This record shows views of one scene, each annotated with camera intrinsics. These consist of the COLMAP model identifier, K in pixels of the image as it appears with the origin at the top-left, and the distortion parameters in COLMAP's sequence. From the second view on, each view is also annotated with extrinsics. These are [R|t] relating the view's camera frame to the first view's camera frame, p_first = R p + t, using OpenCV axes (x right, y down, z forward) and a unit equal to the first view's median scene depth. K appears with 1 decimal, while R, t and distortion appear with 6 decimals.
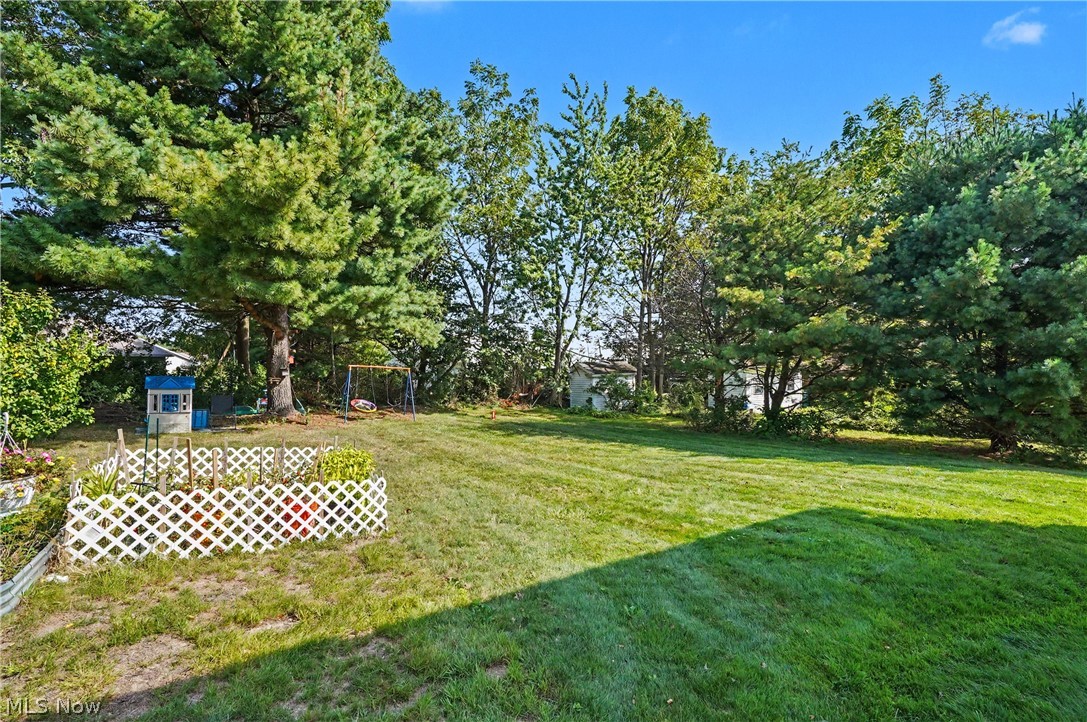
lens RADIAL K [[498.8, 0, 537.9], [0, 498.8, 371.2], [0, 0, 1]] dist [-0.005252, -0.000671]
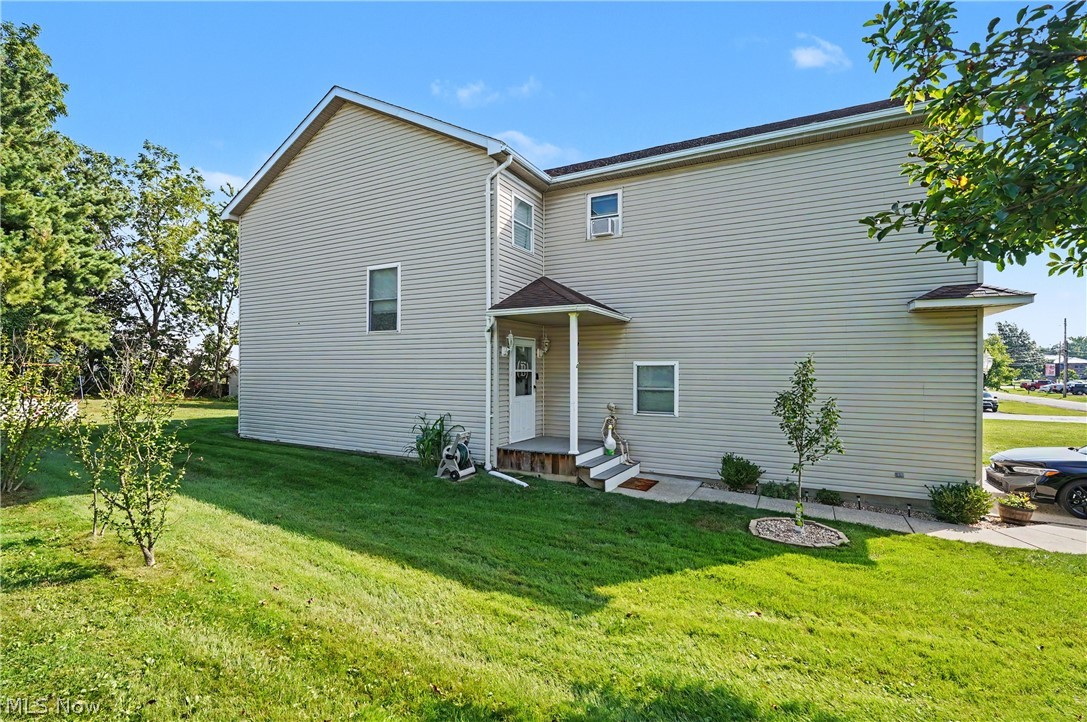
lens RADIAL K [[498.8, 0, 537.9], [0, 498.8, 371.2], [0, 0, 1]] dist [-0.005252, -0.000671]
pose [[0.868248, 0.019274, 0.495756, 0.134981], [-0.015918, 0.999813, -0.010993, -0.002241], [-0.495875, 0.001653, 0.868392, -0.686643]]
